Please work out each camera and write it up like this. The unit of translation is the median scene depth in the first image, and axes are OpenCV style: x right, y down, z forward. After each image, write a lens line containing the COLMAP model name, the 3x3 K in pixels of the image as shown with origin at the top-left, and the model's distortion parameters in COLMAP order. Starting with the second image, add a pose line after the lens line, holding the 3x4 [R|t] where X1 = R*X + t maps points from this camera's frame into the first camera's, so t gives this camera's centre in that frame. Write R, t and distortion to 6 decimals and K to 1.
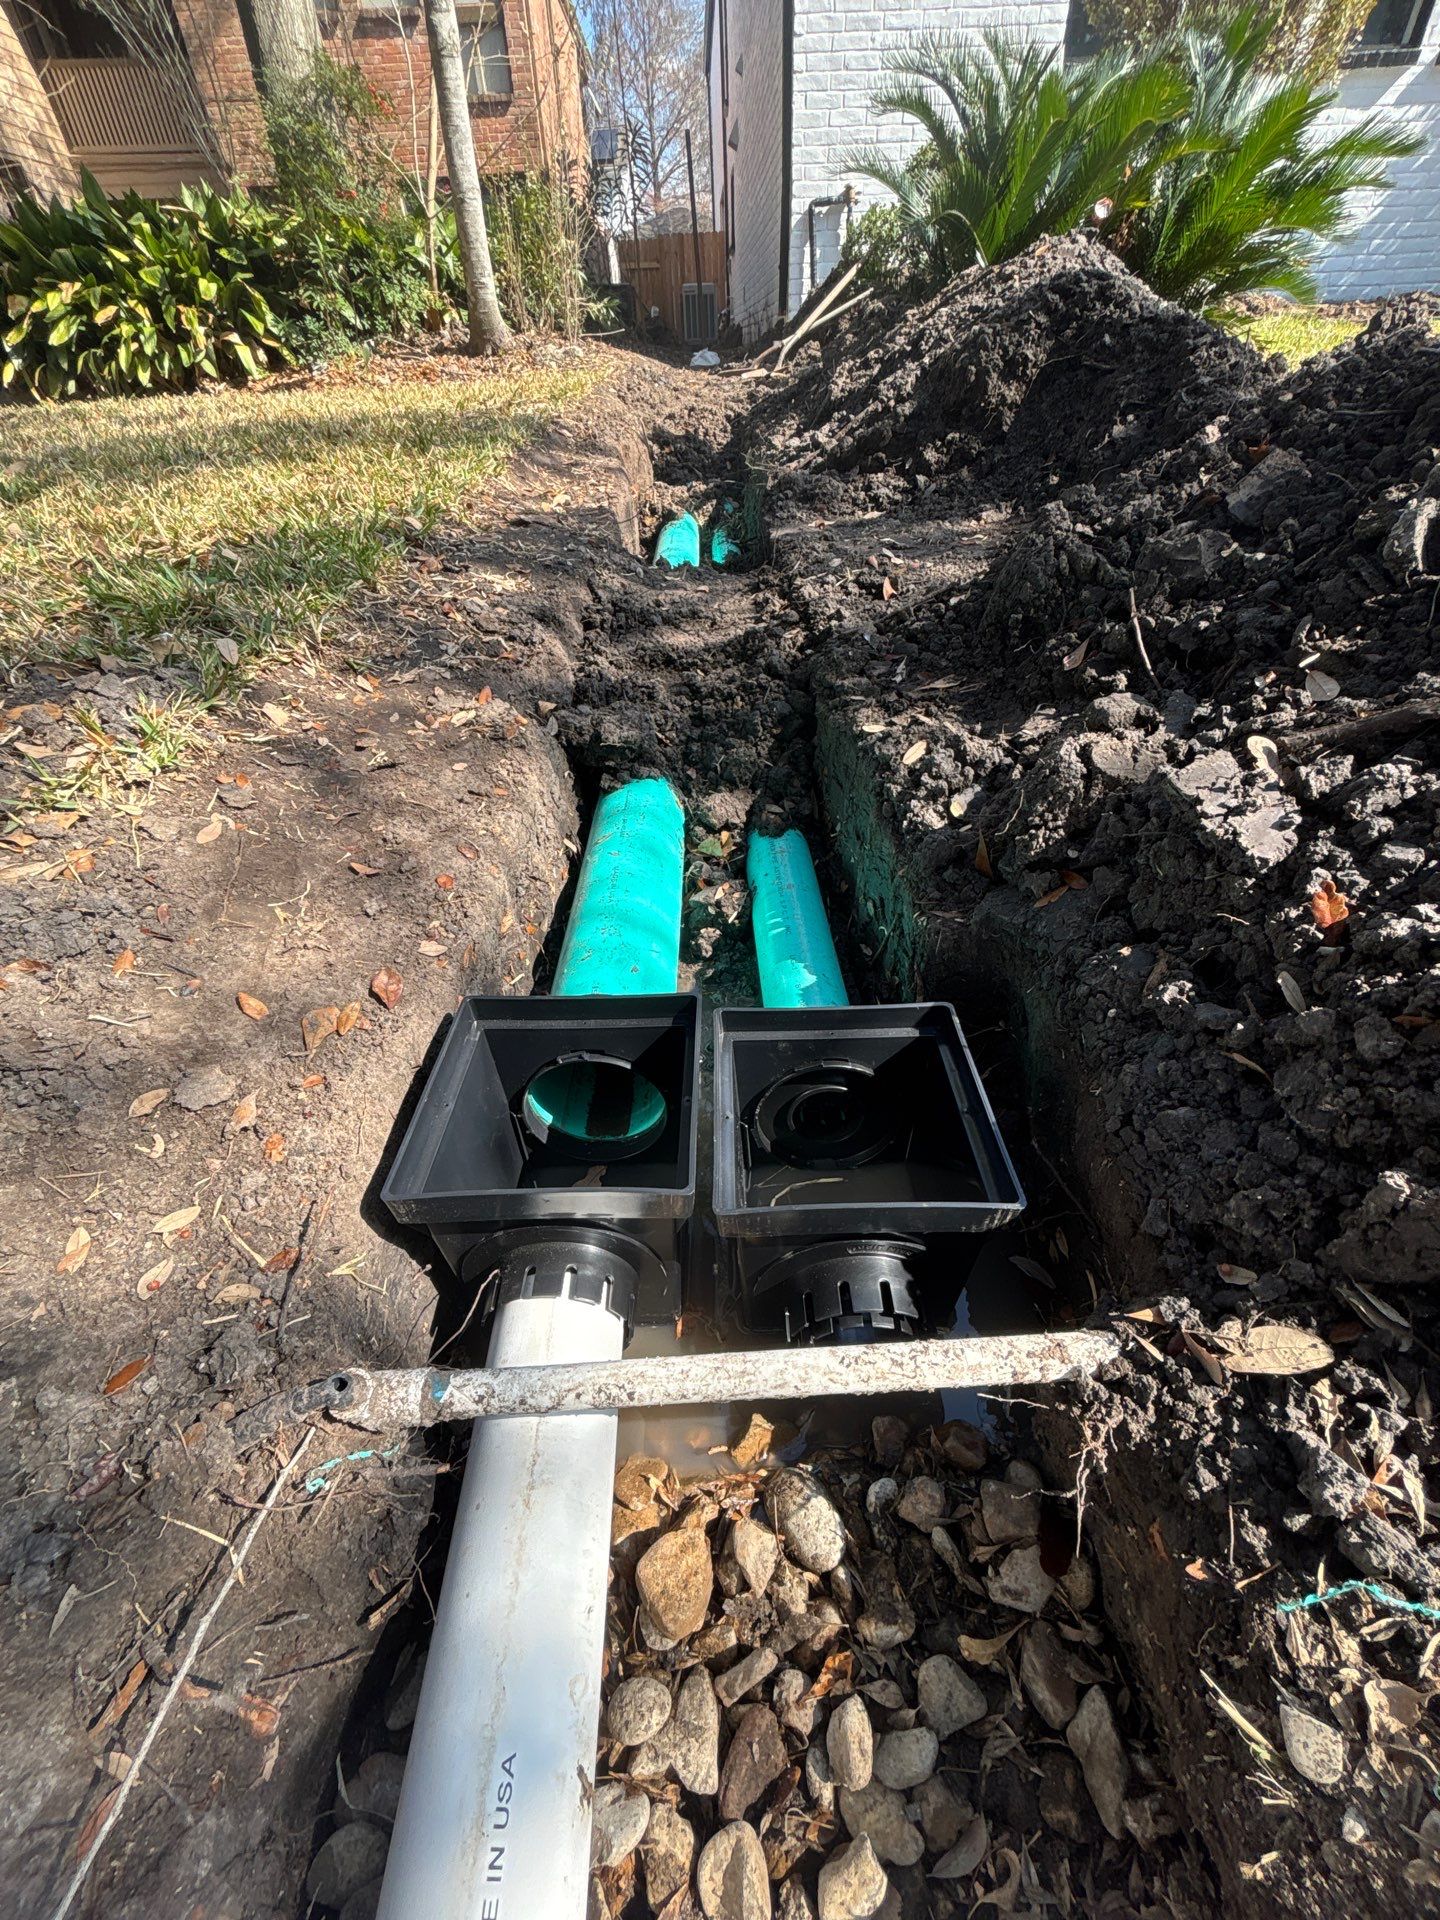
lens RADIAL K [[782.5, 0, 720.1], [0, 782.5, 967.2], [0, 0, 1]] dist [0.009587, -0.001451]
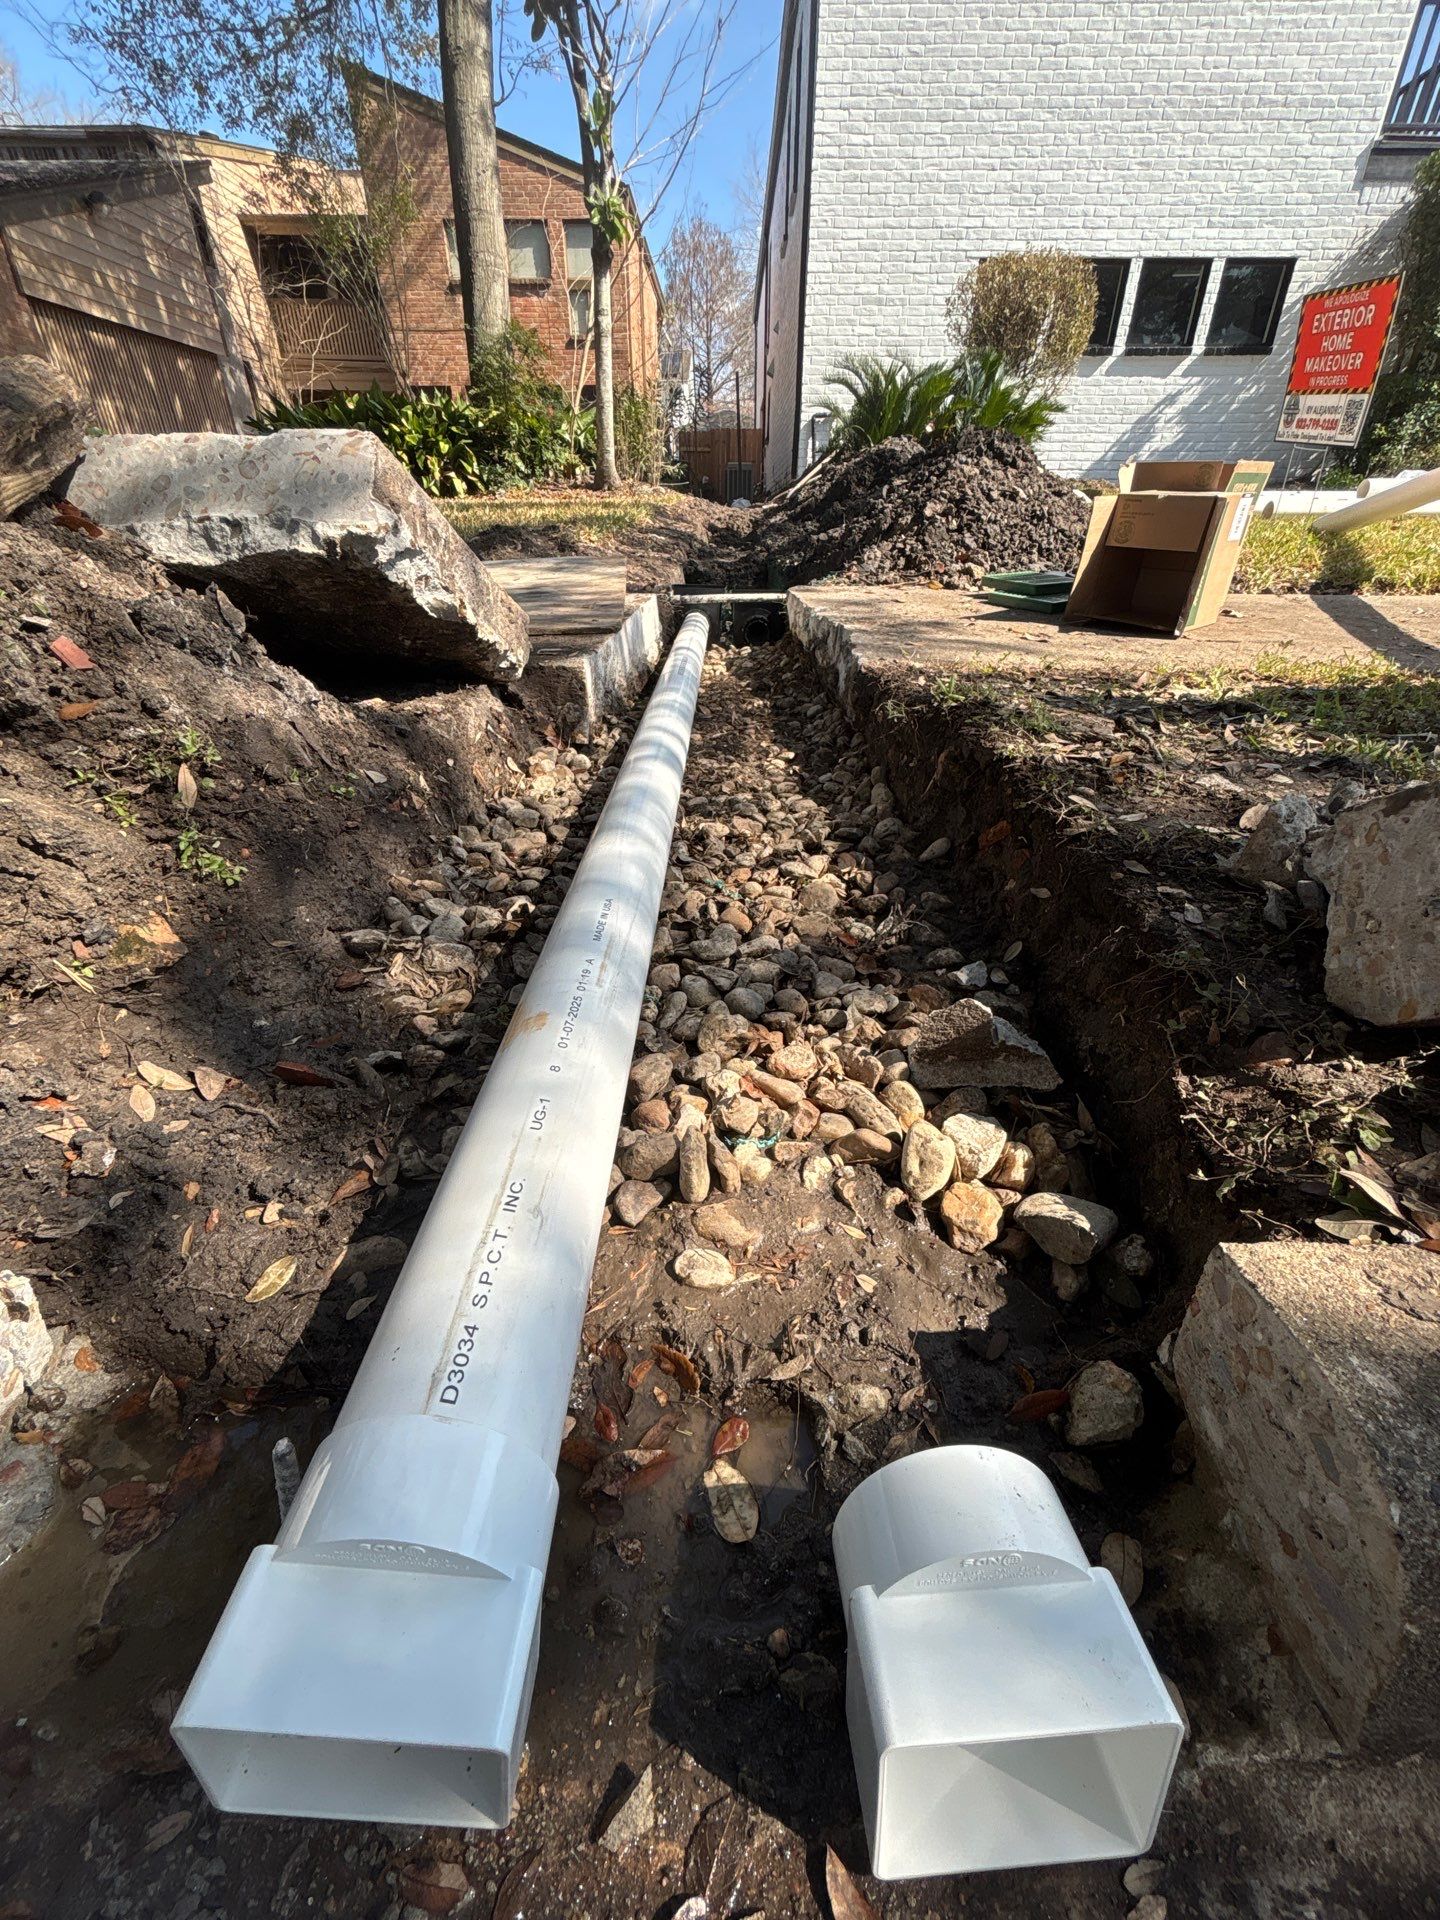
lens RADIAL K [[782.5, 0, 713.3], [0, 782.5, 959.2], [0, 0, 1]] dist [0.009587, -0.001451]
pose [[0.998123, 0.056509, -0.023598, 0.017037], [-0.059486, 0.986198, -0.154513, 0.393505], [0.014541, 0.155626, 0.987709, -0.423622]]
